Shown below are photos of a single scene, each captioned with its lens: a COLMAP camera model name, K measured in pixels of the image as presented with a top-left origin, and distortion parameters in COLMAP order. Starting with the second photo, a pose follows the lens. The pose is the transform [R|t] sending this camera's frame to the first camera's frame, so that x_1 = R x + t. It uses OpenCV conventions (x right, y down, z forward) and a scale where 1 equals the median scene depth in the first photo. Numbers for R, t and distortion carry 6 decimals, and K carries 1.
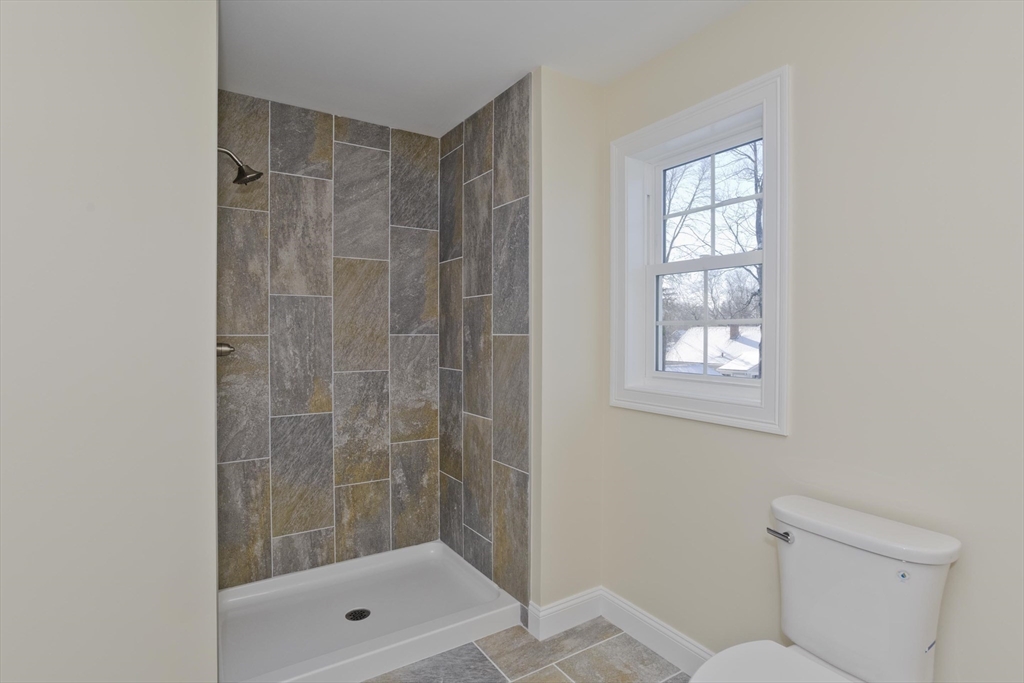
lens RADIAL K [[507.7, 0, 516.9], [0, 507.7, 338.4], [0, 0, 1]] dist [-0.039618, 0.010039]
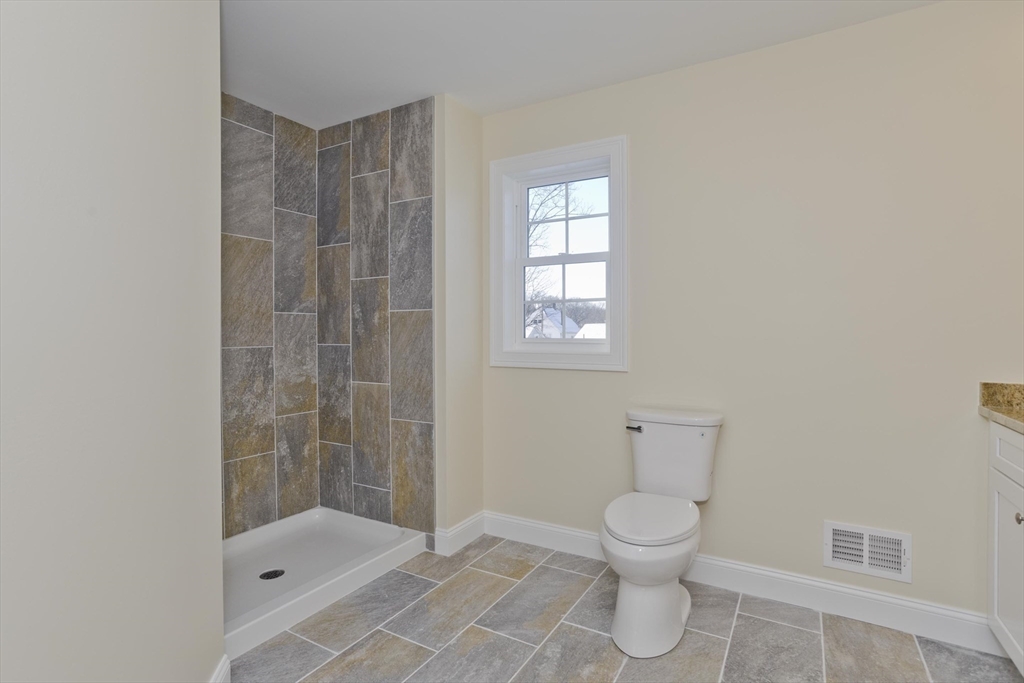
lens RADIAL K [[507.7, 0, 505.5], [0, 507.7, 335.6], [0, 0, 1]] dist [-0.039618, 0.010039]
pose [[0.894572, -0.007451, 0.446863, -0.328418], [0.009648, 0.999950, -0.002642, 0.054409], [-0.446820, 0.006675, 0.894599, -0.155662]]
